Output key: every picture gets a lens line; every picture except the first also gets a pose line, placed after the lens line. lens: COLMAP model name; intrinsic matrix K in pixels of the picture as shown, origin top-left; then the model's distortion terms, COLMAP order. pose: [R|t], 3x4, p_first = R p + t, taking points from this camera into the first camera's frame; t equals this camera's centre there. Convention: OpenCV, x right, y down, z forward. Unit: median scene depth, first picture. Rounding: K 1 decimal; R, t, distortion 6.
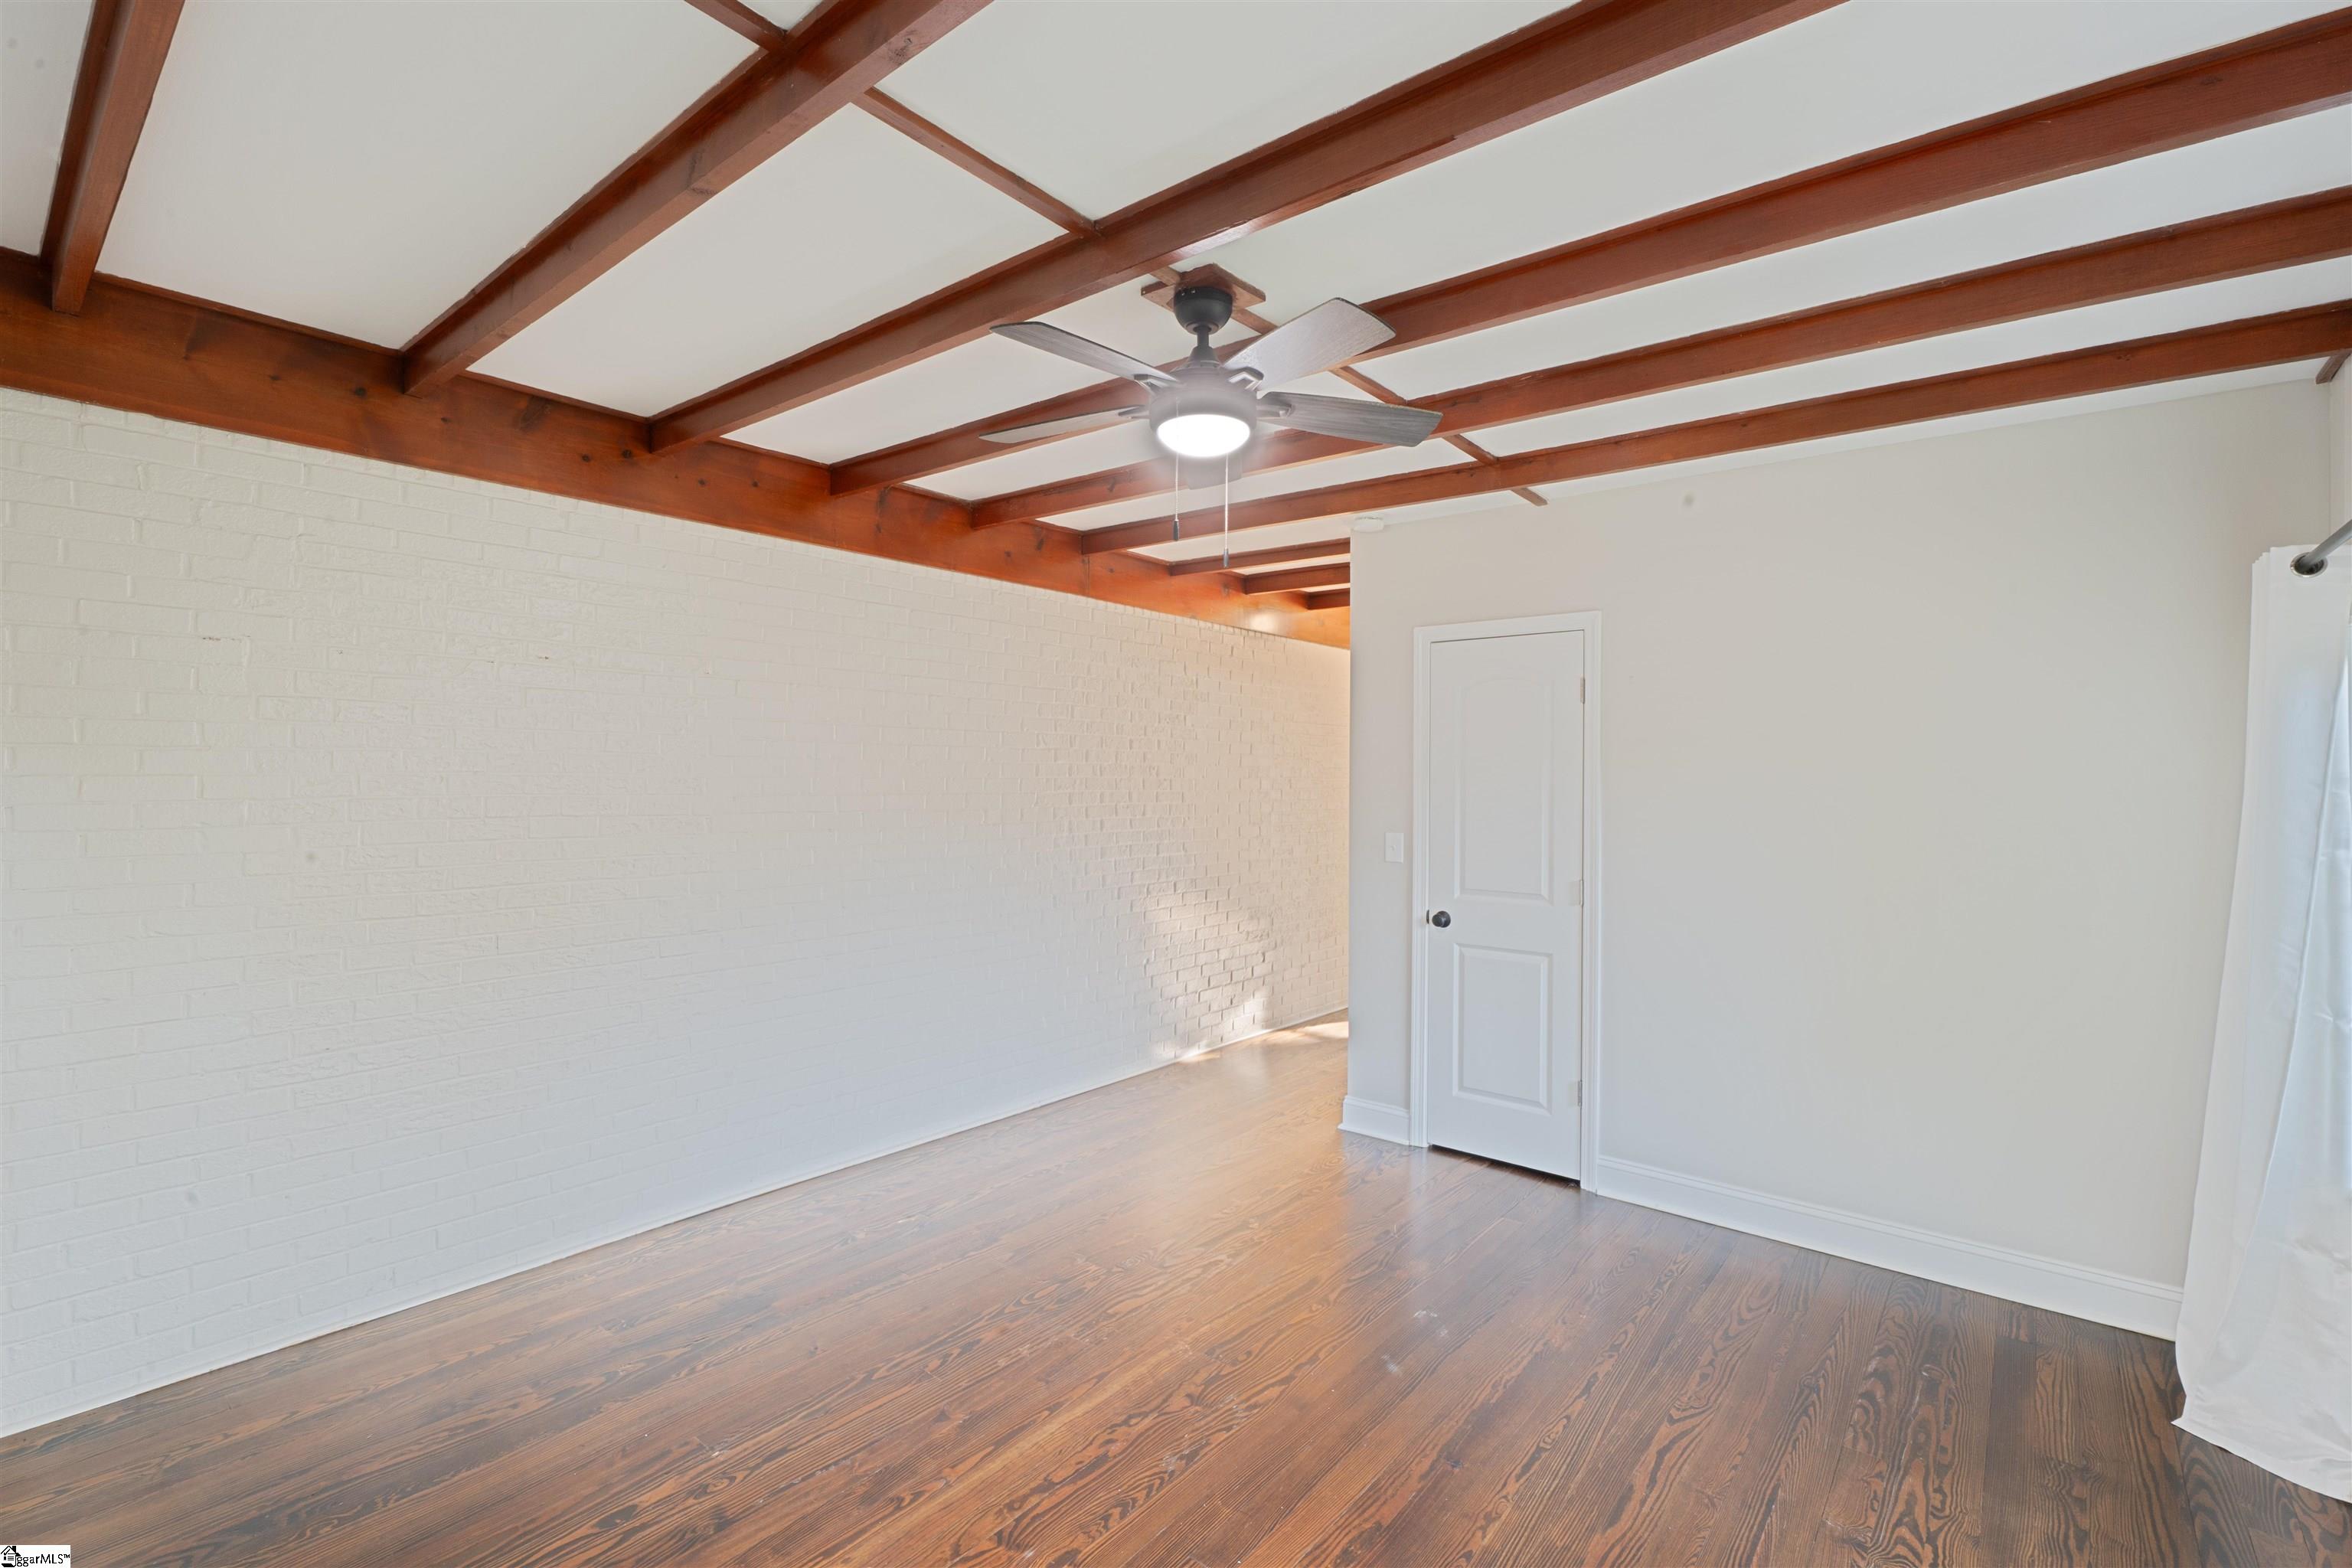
lens RADIAL K [[1027.4, 0, 1176.0], [0, 1027.4, 784.0], [0, 0, 1]] dist [-0.014728, 0.000469]
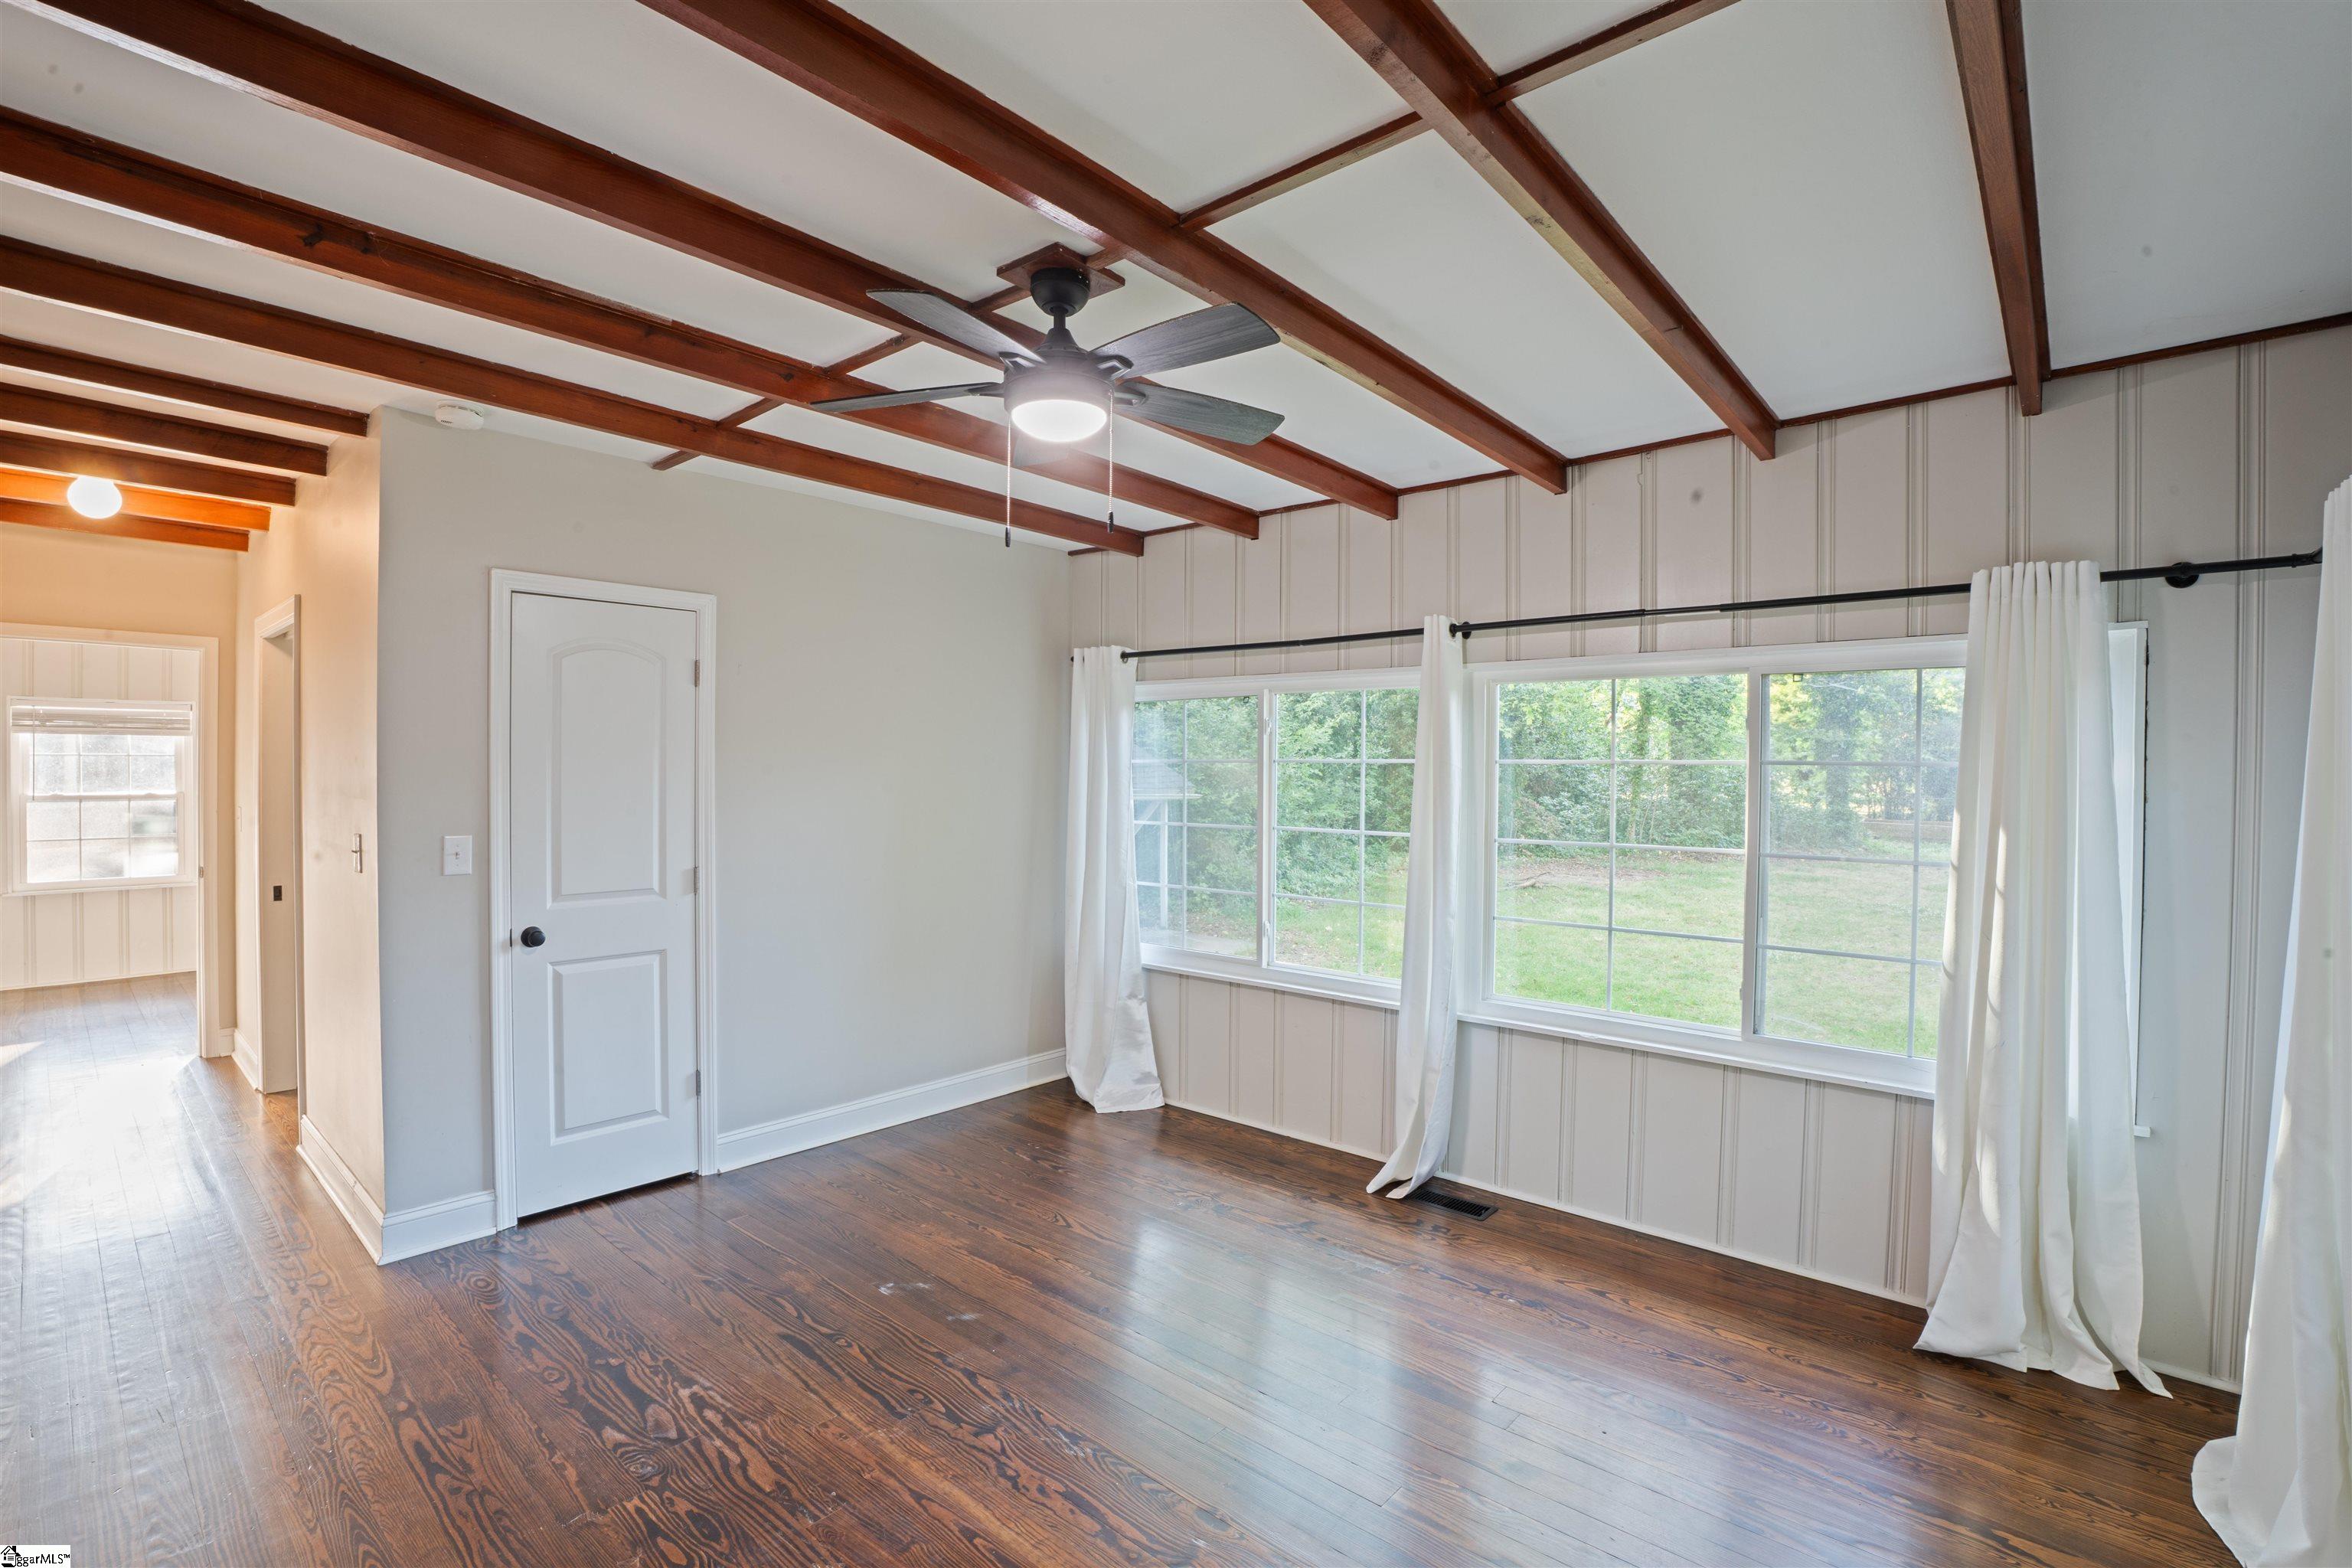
lens RADIAL K [[1077.6, 0, 1170.3], [0, 1077.6, 777.8], [0, 0, 1]] dist [-0.075117, 0.022096]
pose [[0.025356, -0.022427, 0.999427, -0.607702], [-0.004410, 0.999736, 0.022546, -0.016314], [-0.999669, -0.004979, 0.025251, 0.524326]]
